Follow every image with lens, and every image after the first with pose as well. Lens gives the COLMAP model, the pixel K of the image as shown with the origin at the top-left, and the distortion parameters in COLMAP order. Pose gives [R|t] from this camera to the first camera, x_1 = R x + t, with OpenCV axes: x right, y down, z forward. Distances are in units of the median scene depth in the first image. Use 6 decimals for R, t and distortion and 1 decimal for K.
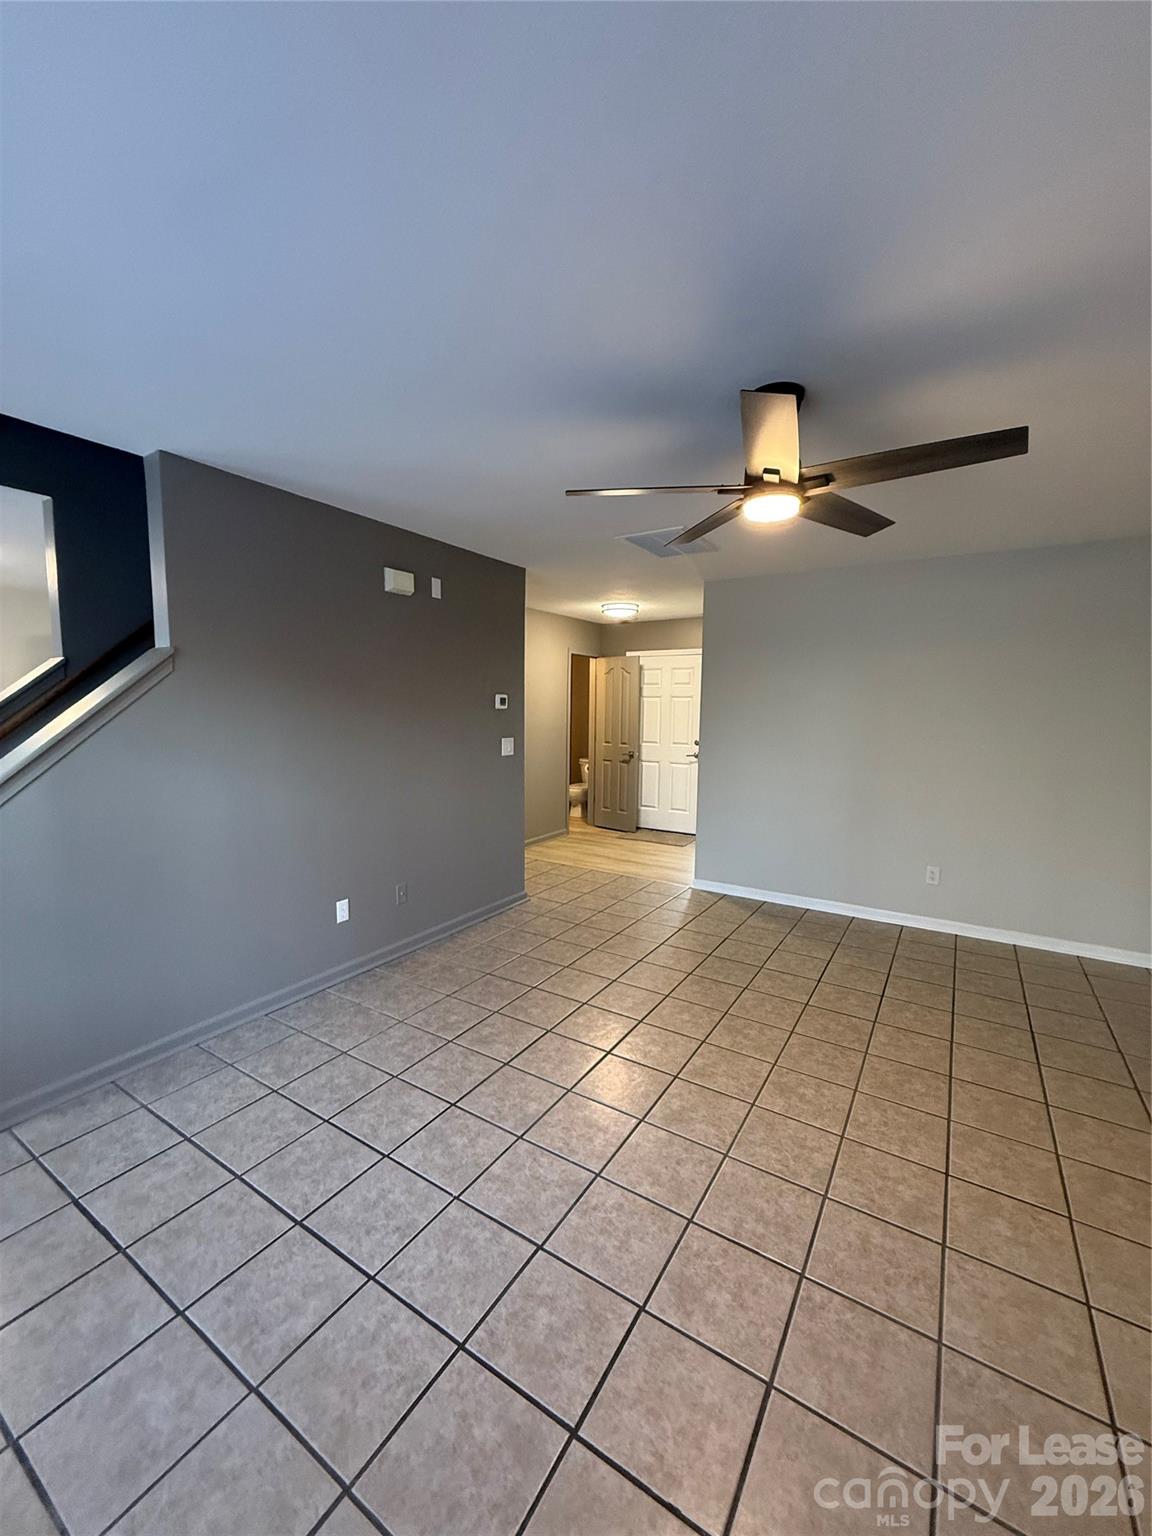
lens RADIAL K [[614.8, 0, 575.8], [0, 614.8, 770.0], [0, 0, 1]] dist [0.001779, -0.001056]
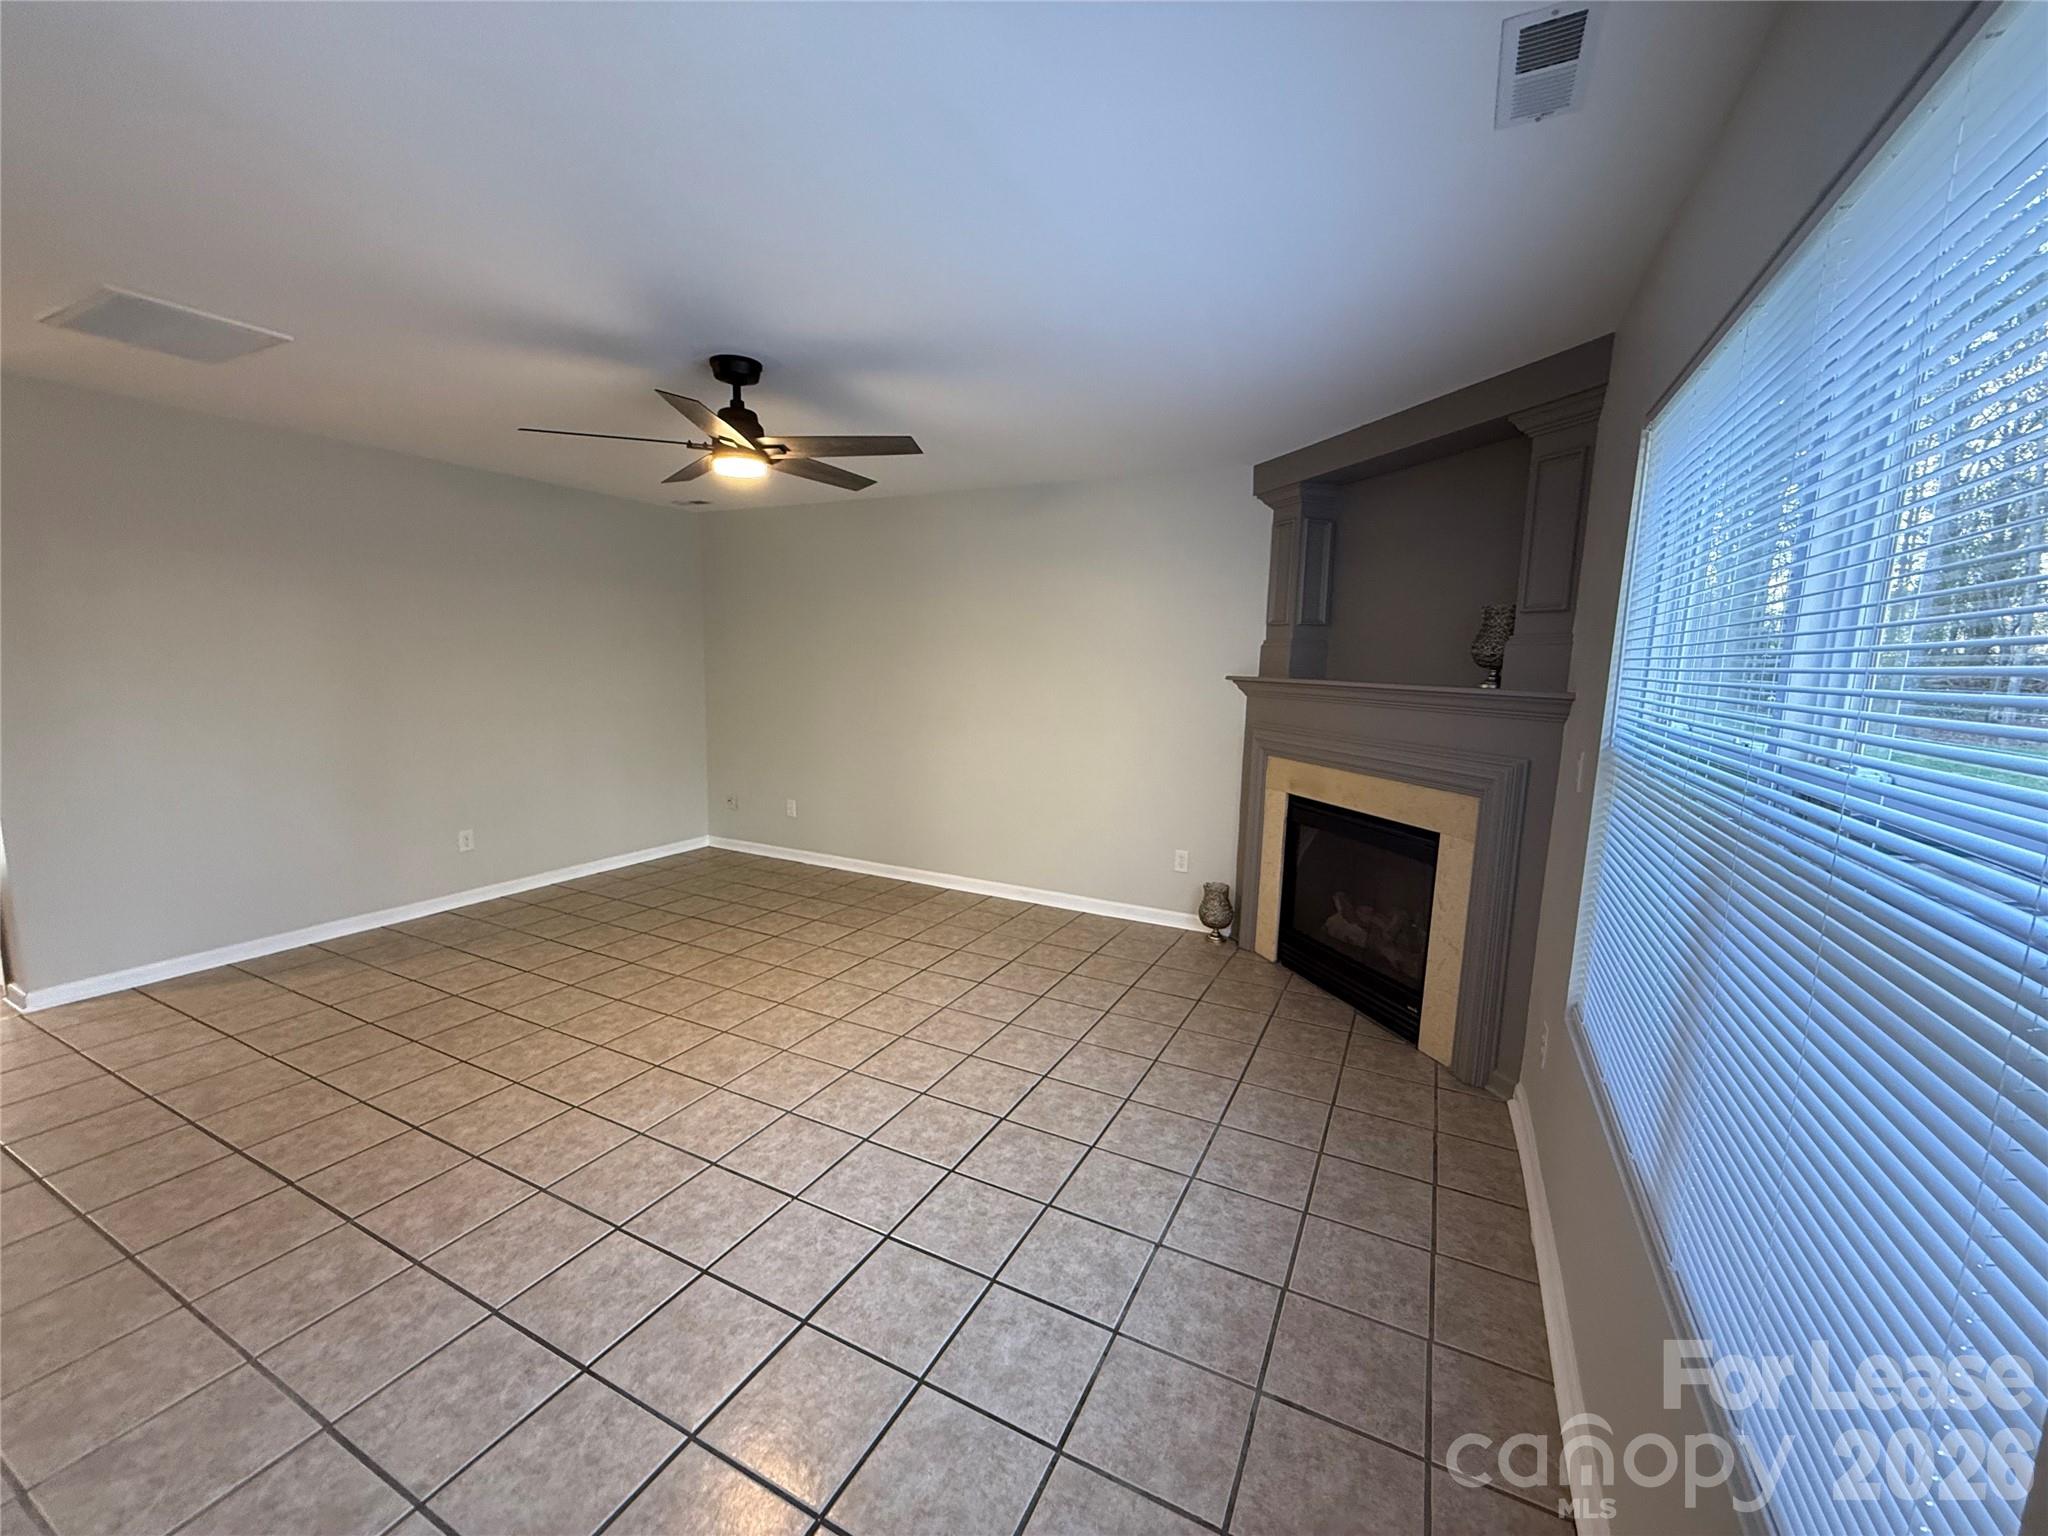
lens RADIAL K [[819.8, 0, 1020.9], [0, 819.8, 776.8], [0, 0, 1]] dist [0.001779, -0.001056]
pose [[-0.094677, -0.157277, 0.983006, -0.918083], [0.080161, 0.983030, 0.165002, -0.064403], [-0.992275, 0.094420, -0.080463, 0.489815]]
